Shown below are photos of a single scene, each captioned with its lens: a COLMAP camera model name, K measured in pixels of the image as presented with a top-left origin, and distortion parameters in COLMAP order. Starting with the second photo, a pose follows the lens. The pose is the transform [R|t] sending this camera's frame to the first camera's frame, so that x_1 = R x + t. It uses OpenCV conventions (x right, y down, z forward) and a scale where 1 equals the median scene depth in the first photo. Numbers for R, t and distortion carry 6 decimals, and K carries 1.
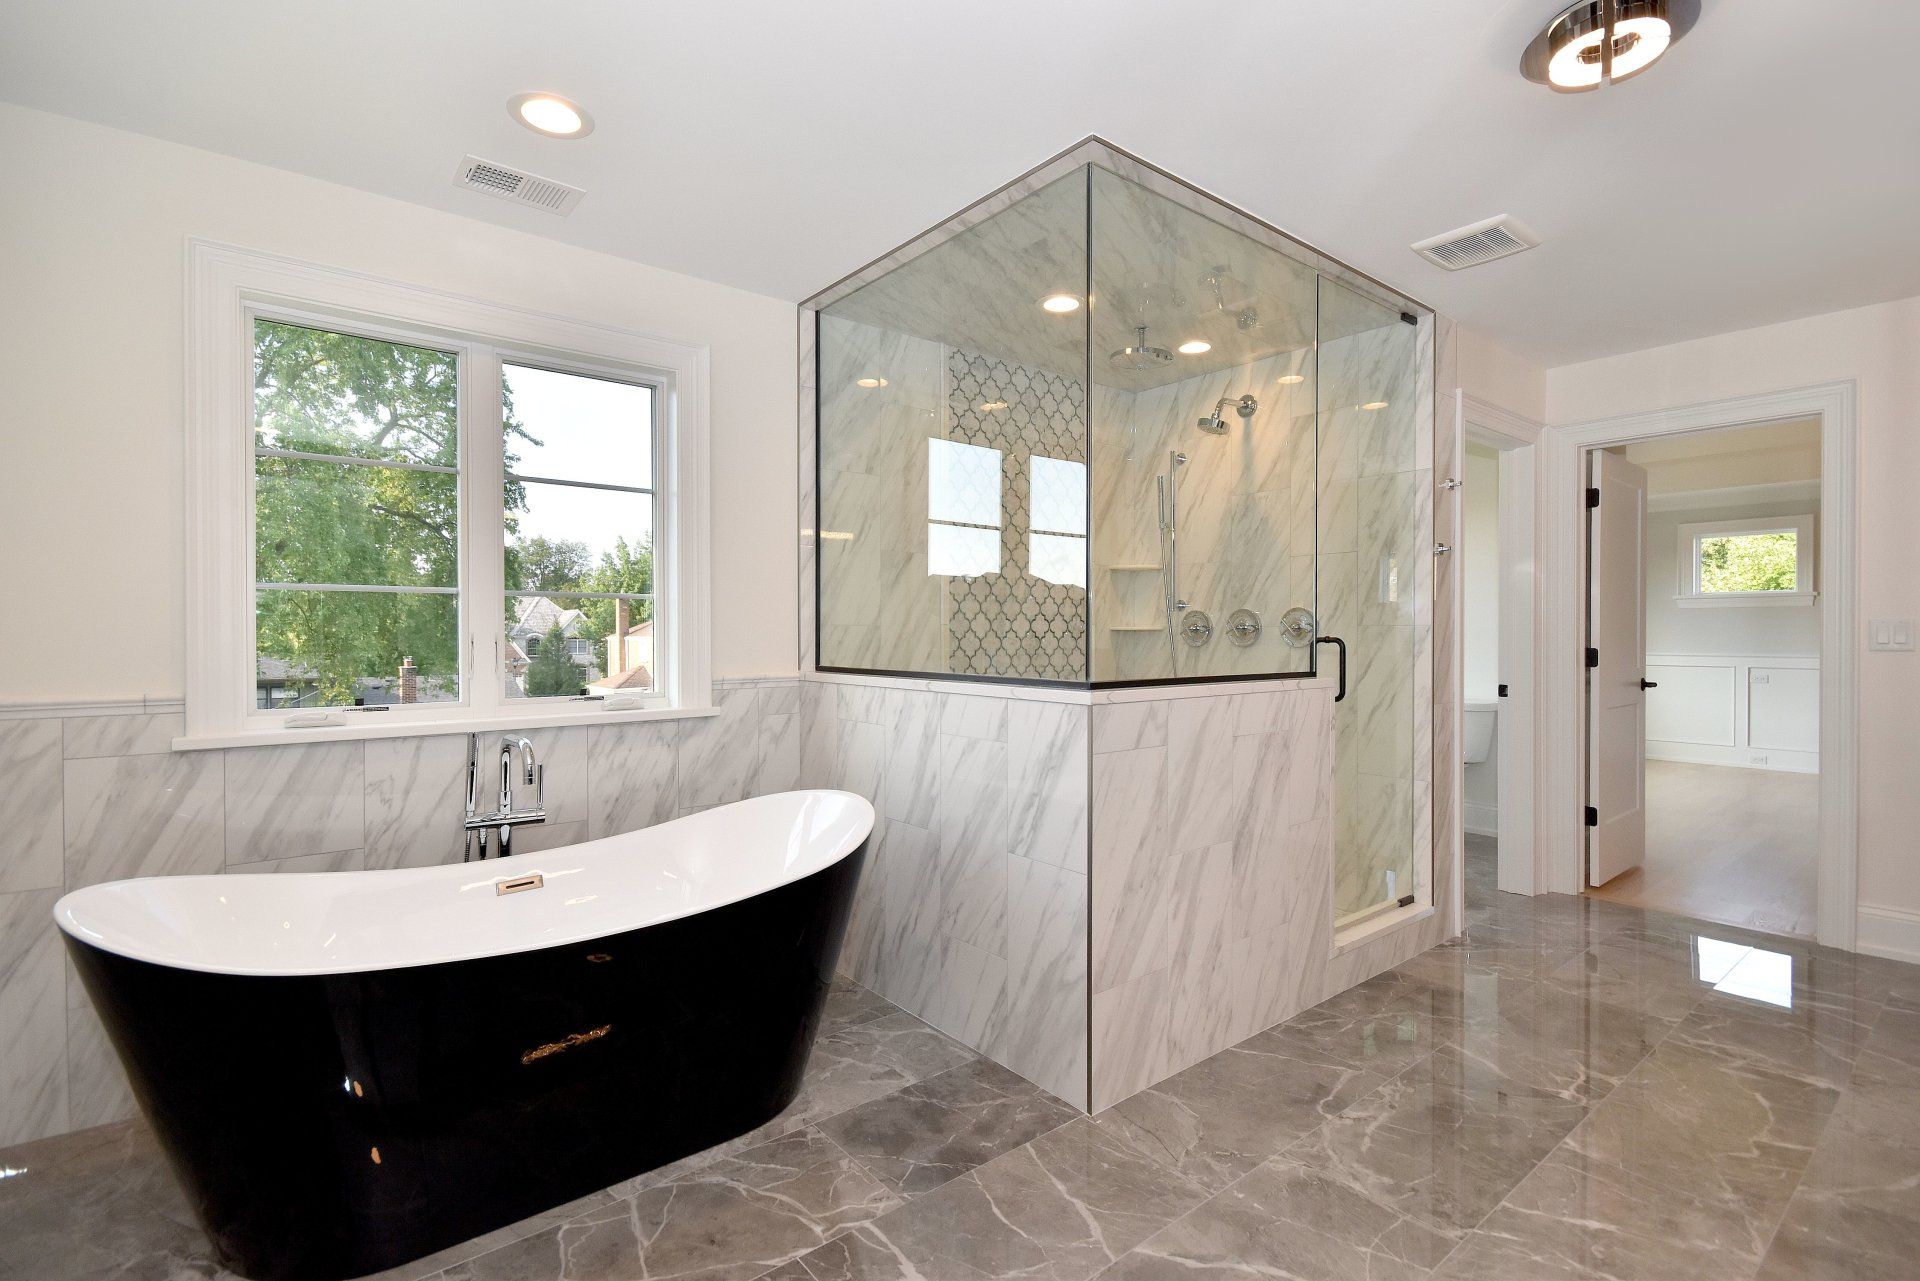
lens RADIAL K [[932.5, 0, 960.0], [0, 932.5, 640.5], [0, 0, 1]] dist [0.002104, 0.000104]
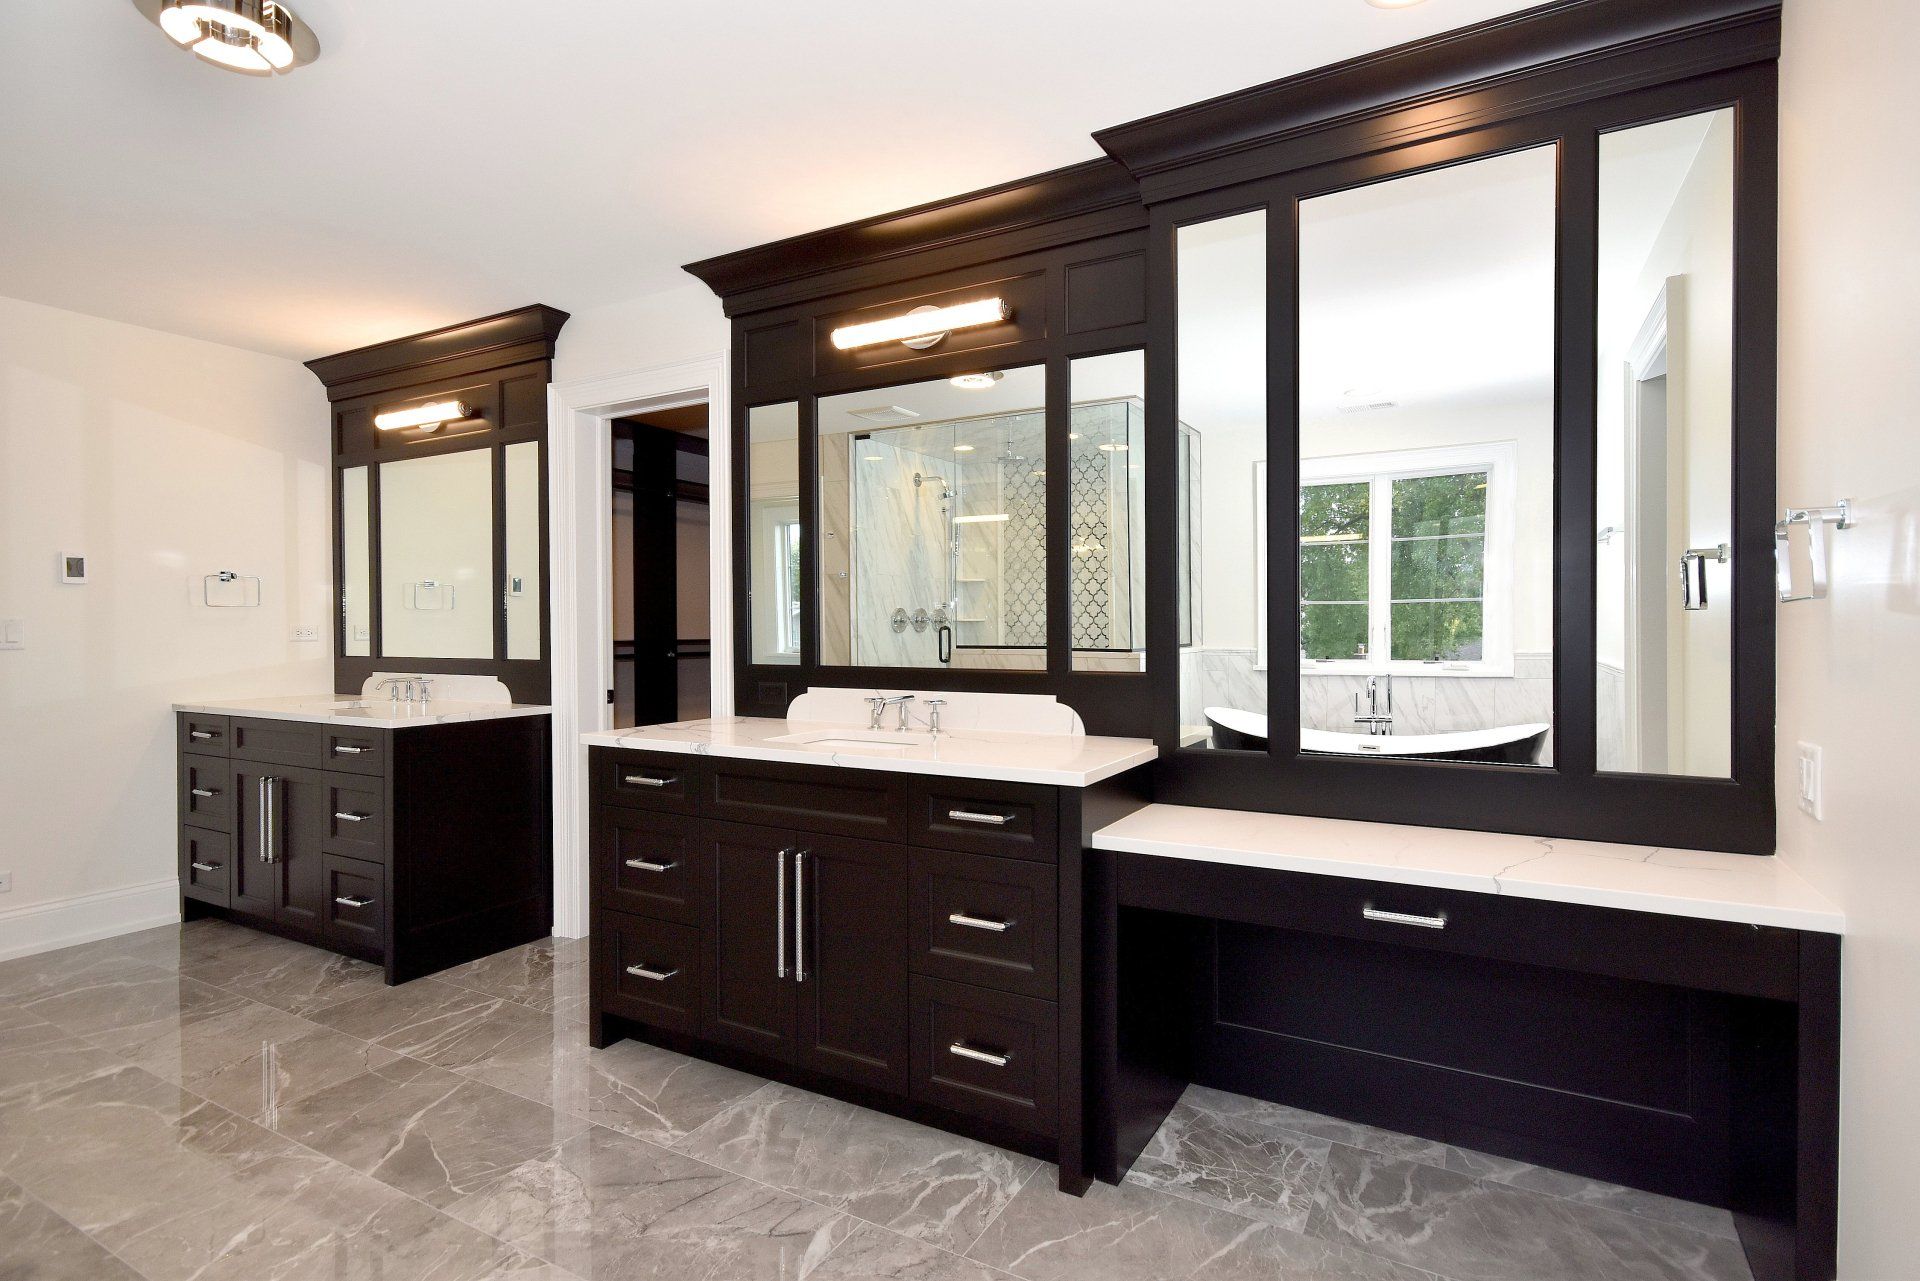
lens RADIAL K [[958.3, 0, 960.0], [0, 958.3, 640.5], [0, 0, 1]] dist [0.015937, -0.000365]
pose [[-0.352998, -0.005662, 0.935607, -0.470270], [0.012849, 0.999858, 0.010898, 0.001160], [-0.935536, 0.015869, -0.352875, 0.574589]]
